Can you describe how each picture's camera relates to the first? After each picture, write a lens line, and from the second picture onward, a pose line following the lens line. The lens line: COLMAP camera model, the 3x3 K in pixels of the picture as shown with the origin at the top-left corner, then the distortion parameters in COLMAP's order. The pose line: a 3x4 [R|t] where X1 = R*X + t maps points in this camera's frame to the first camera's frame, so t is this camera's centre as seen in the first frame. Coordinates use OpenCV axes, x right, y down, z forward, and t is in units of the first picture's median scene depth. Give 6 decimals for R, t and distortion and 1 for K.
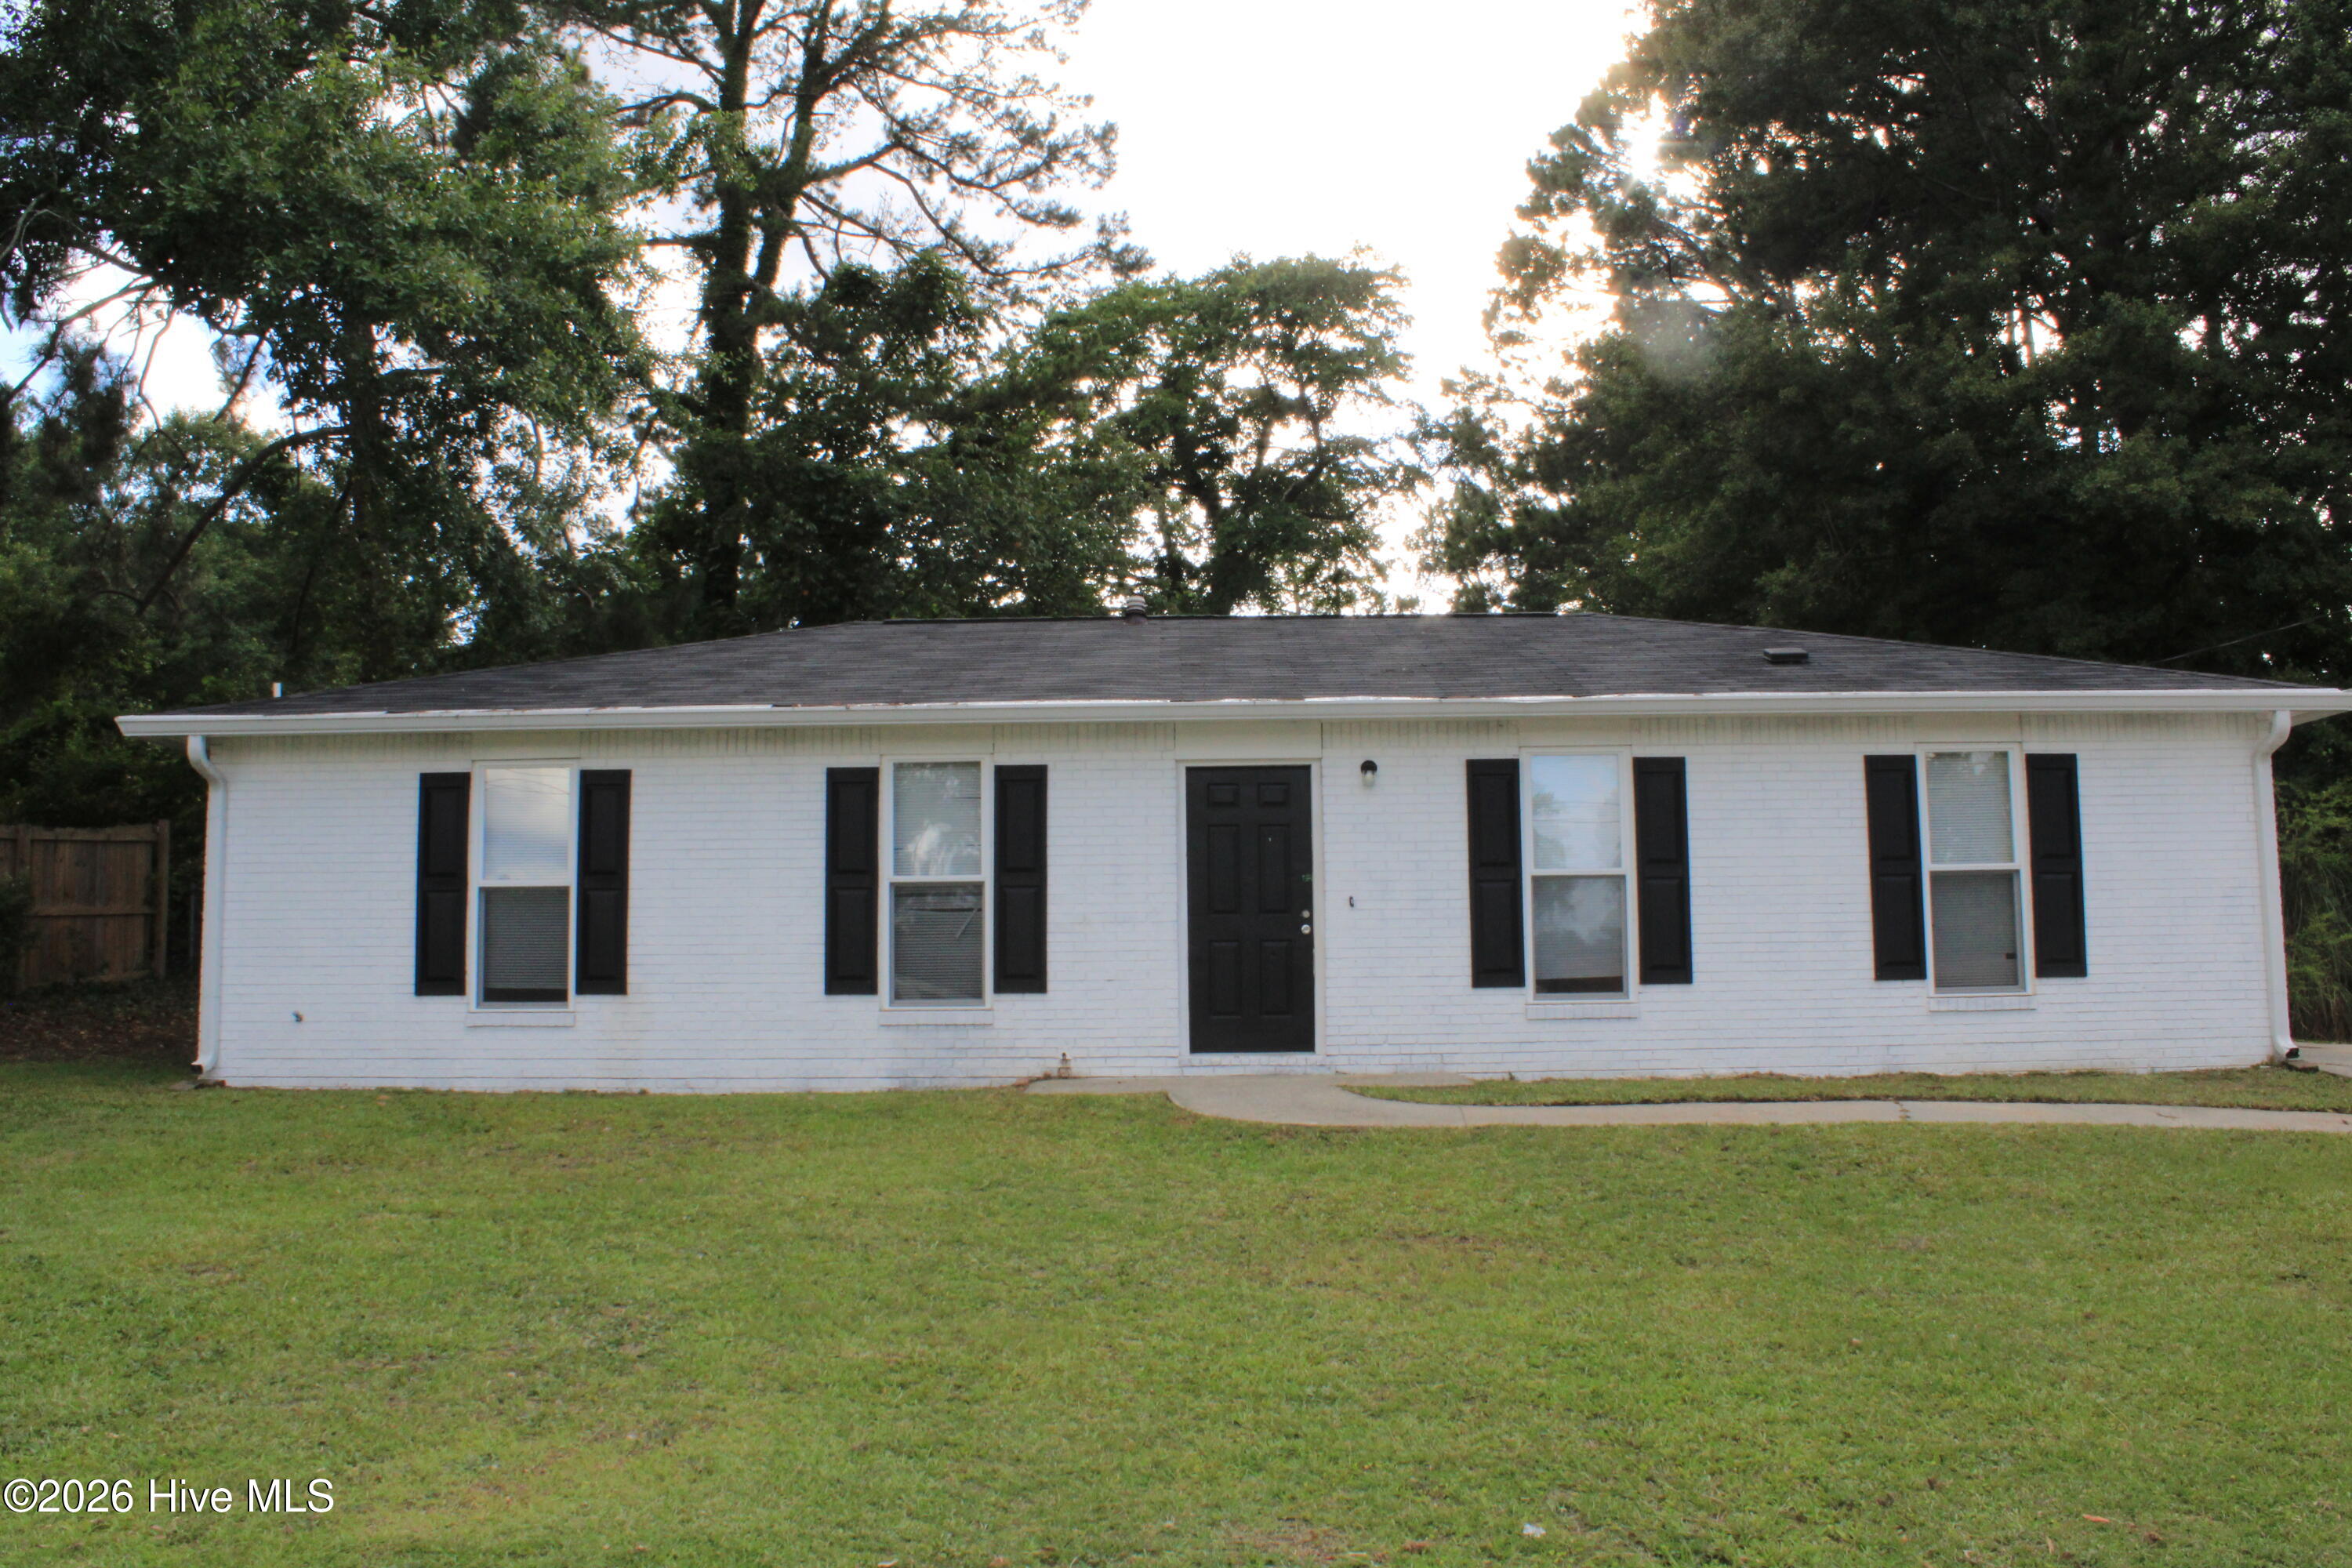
lens RADIAL K [[2091.3, 0, 1116.0], [0, 2091.3, 779.4], [0, 0, 1]] dist [-0.130608, 0.077093]
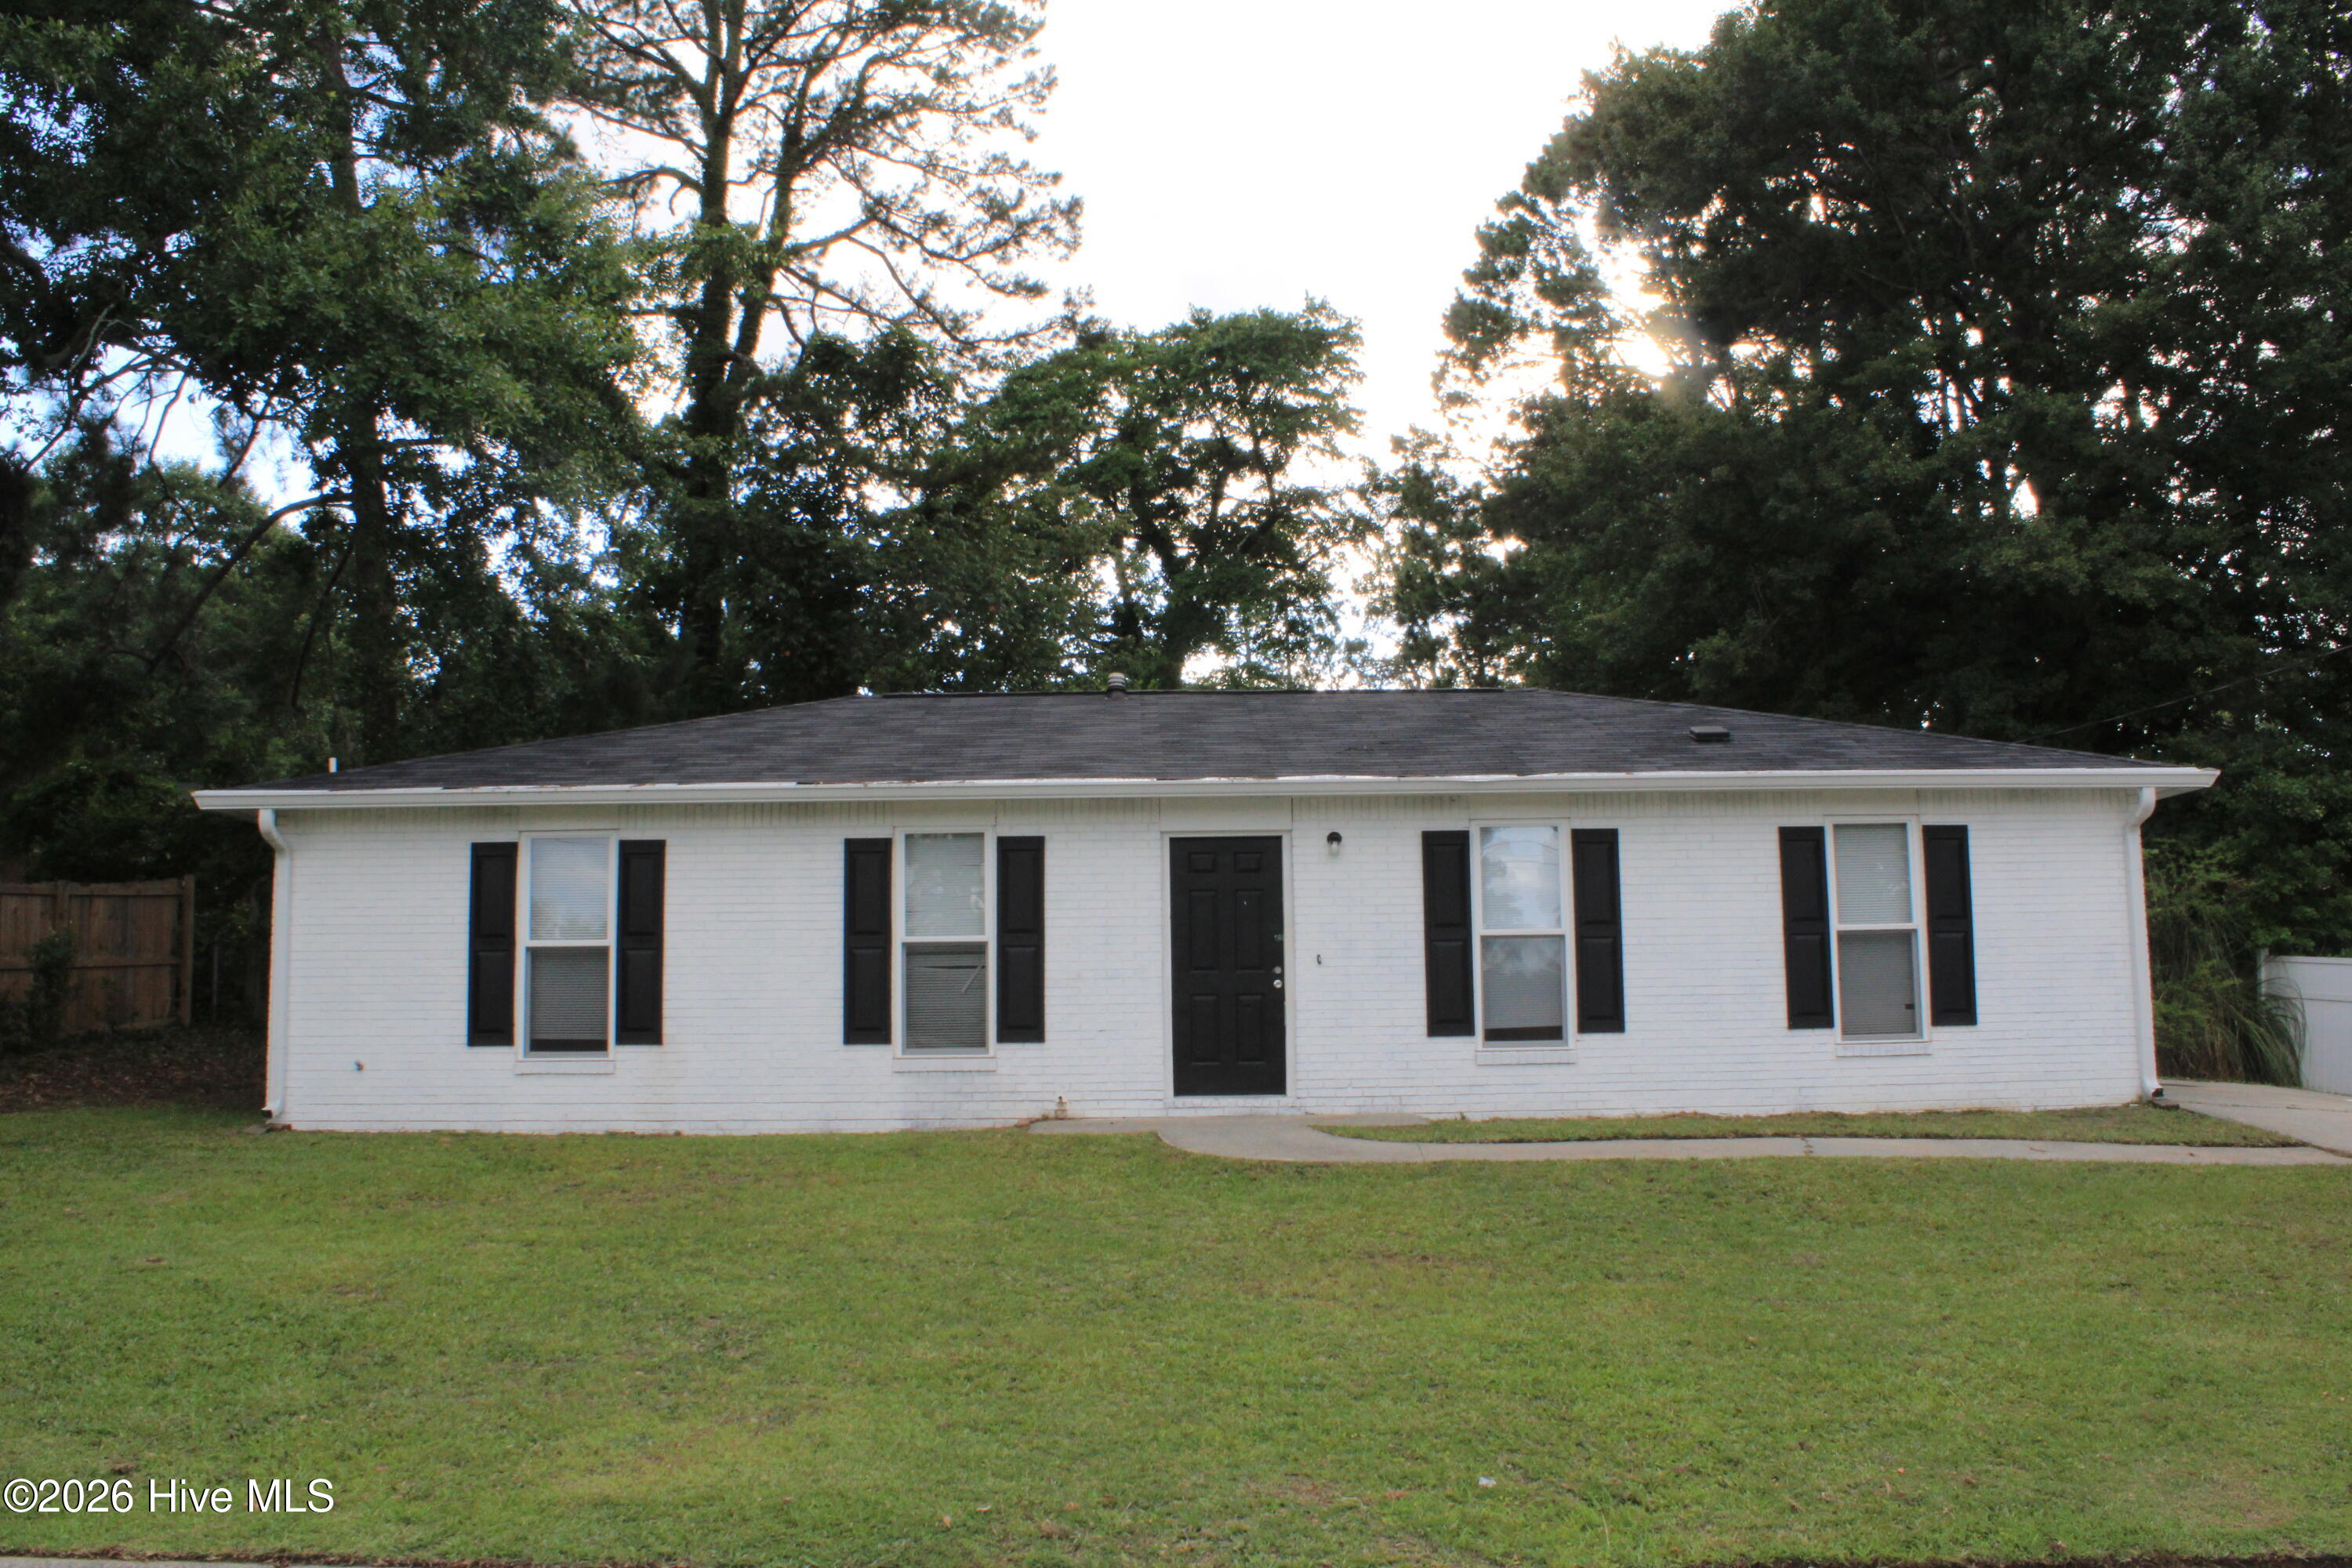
lens RADIAL K [[2091.3, 0, 1116.0], [0, 2091.3, 779.4], [0, 0, 1]] dist [-0.130608, 0.077093]
pose [[0.999693, -0.000039, 0.024784, -0.022316], [0.000449, 0.999863, -0.016521, -0.018476], [-0.024780, 0.016527, 0.999556, -0.106743]]
